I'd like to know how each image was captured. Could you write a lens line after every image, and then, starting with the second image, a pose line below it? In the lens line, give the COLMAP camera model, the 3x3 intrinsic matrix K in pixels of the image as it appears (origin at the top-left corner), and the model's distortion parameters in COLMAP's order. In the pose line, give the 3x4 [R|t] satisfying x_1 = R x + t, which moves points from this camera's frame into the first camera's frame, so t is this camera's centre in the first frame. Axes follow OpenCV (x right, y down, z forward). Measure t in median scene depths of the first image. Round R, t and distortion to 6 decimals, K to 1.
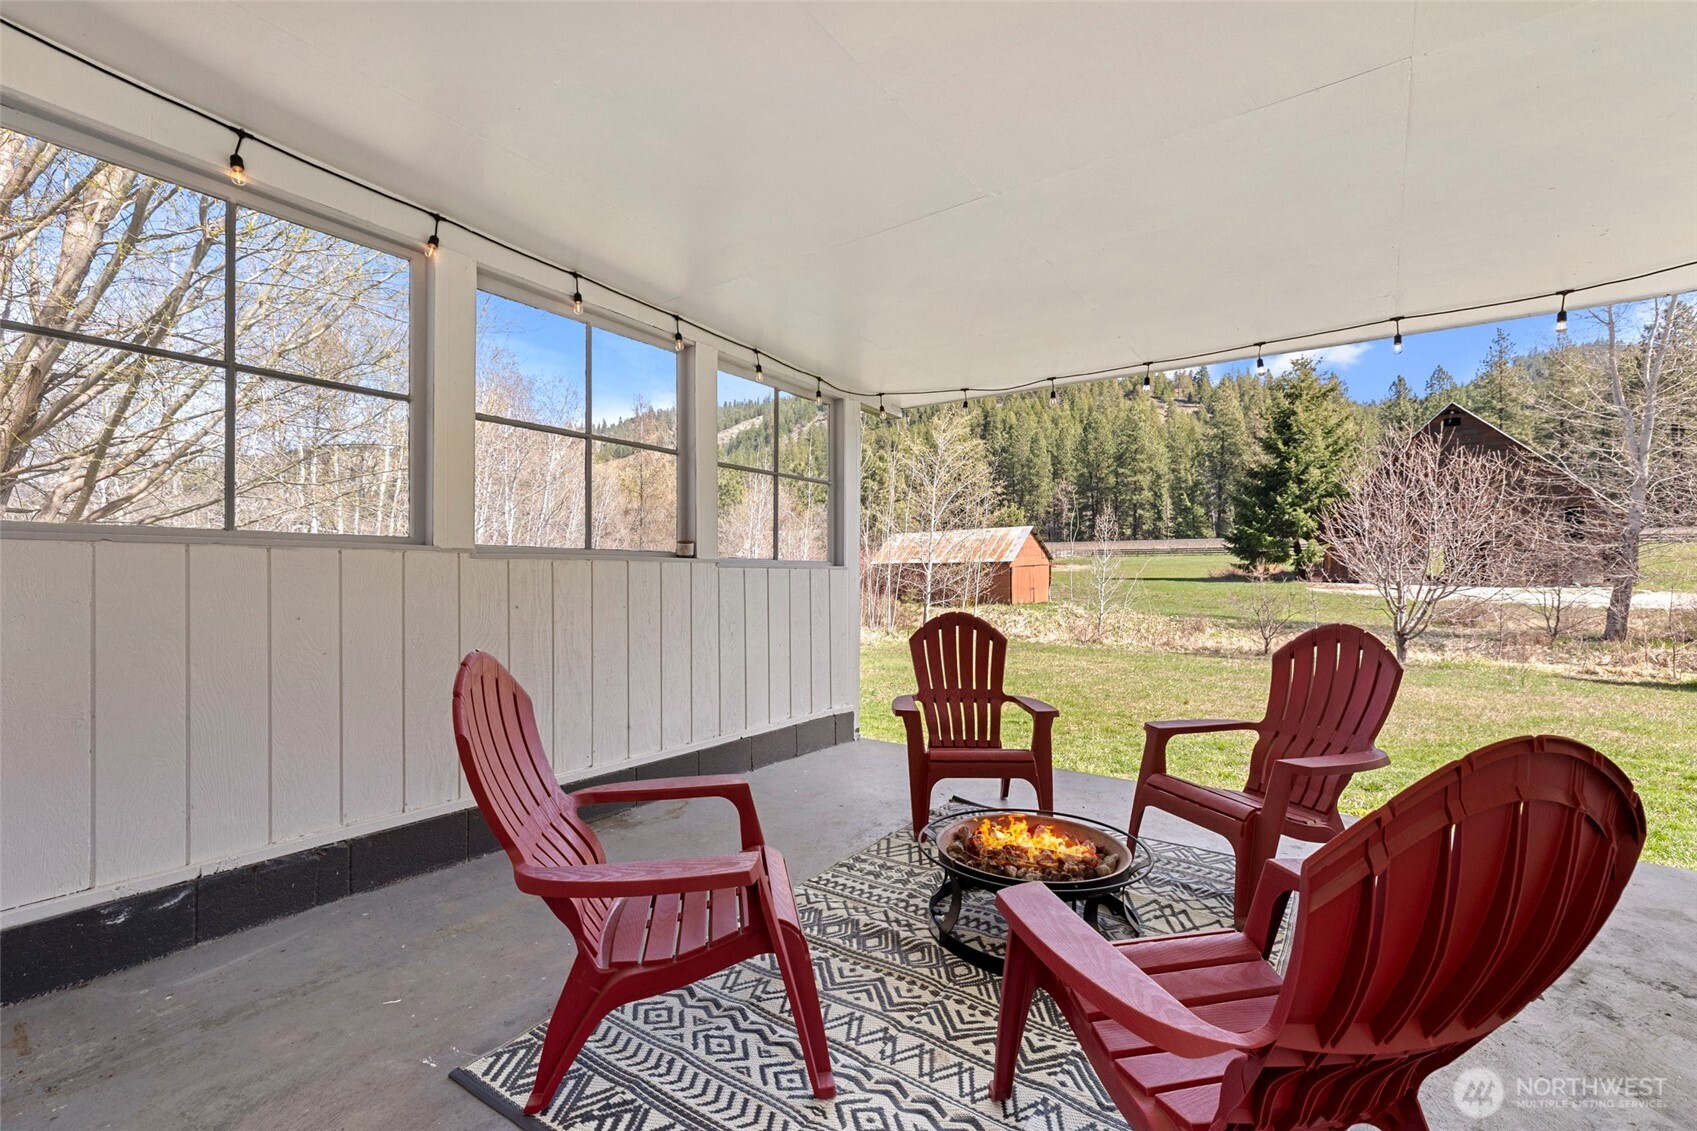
lens RADIAL K [[713.4, 0, 845.3], [0, 713.4, 573.3], [0, 0, 1]] dist [0.001268, 0.000173]
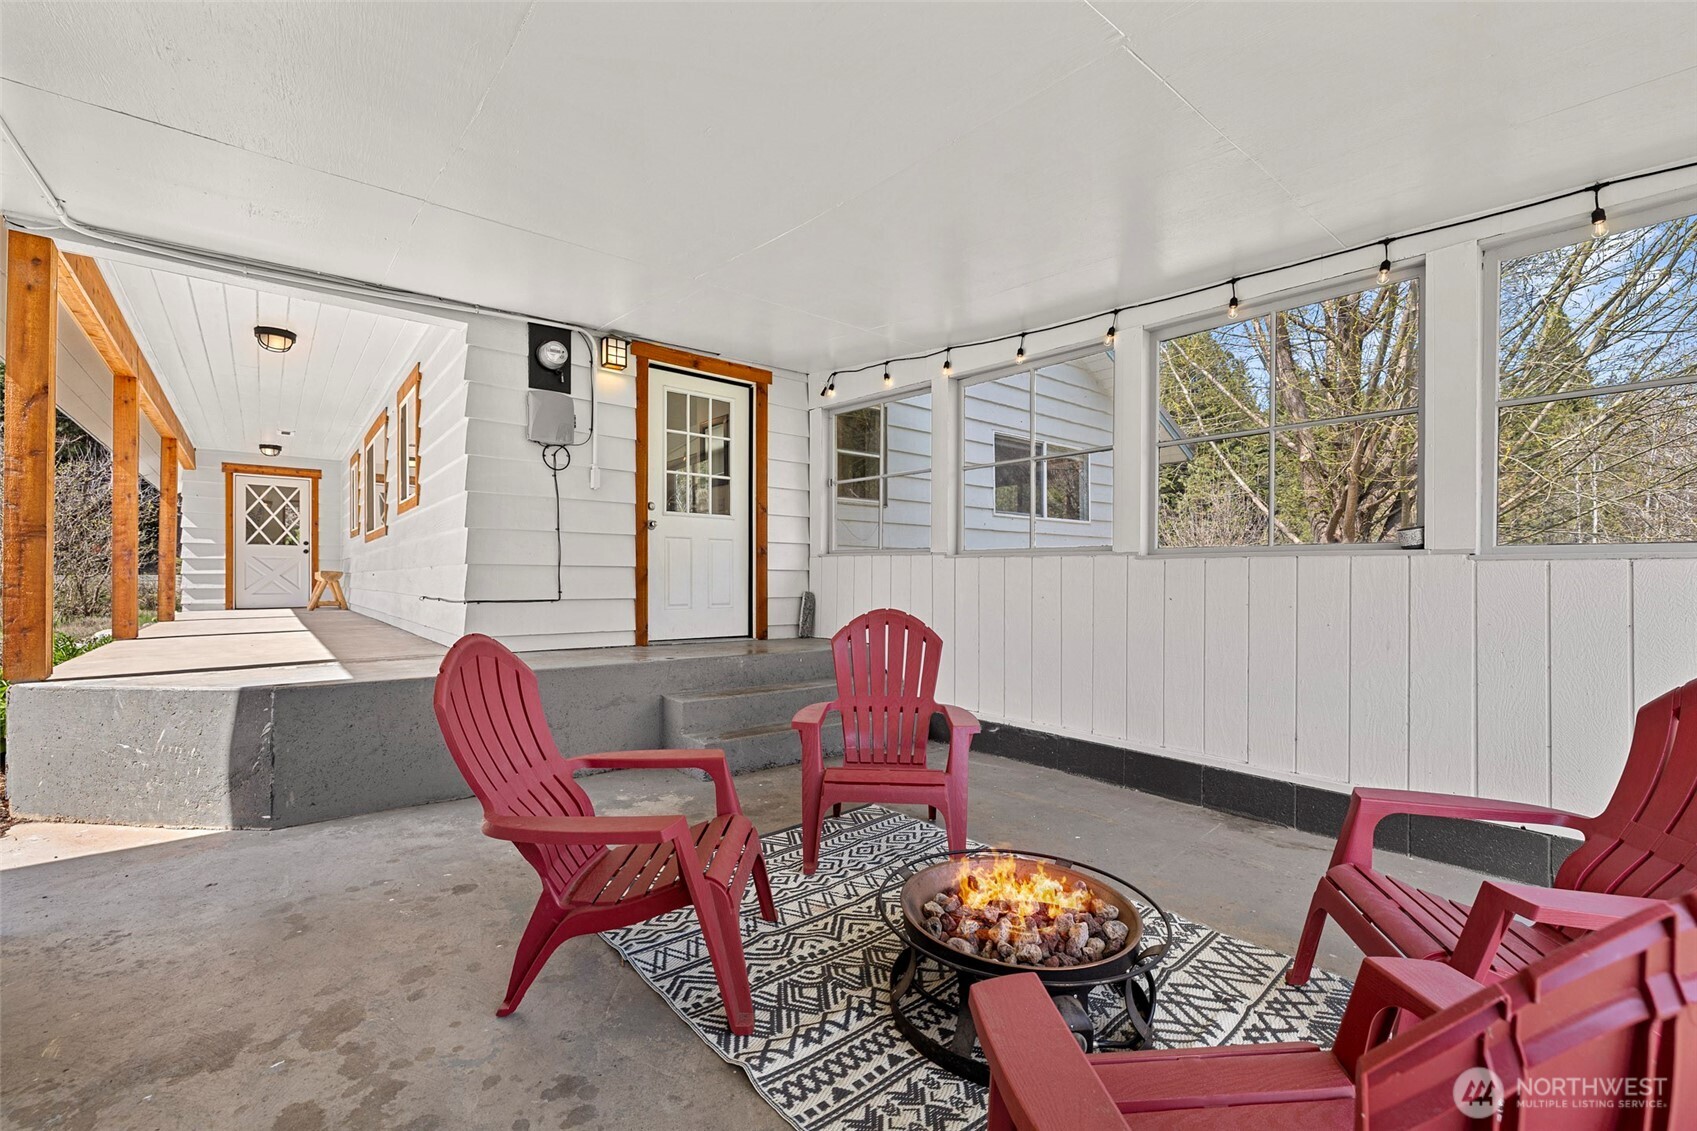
lens RADIAL K [[713.4, 0, 845.3], [0, 713.4, 573.3], [0, 0, 1]] dist [0.001268, 0.000173]
pose [[-0.233883, 0.000763, -0.972265, 0.893670], [0.003513, 0.999994, -0.000060, 0.003053], [0.972258, -0.003429, -0.233884, 0.819471]]
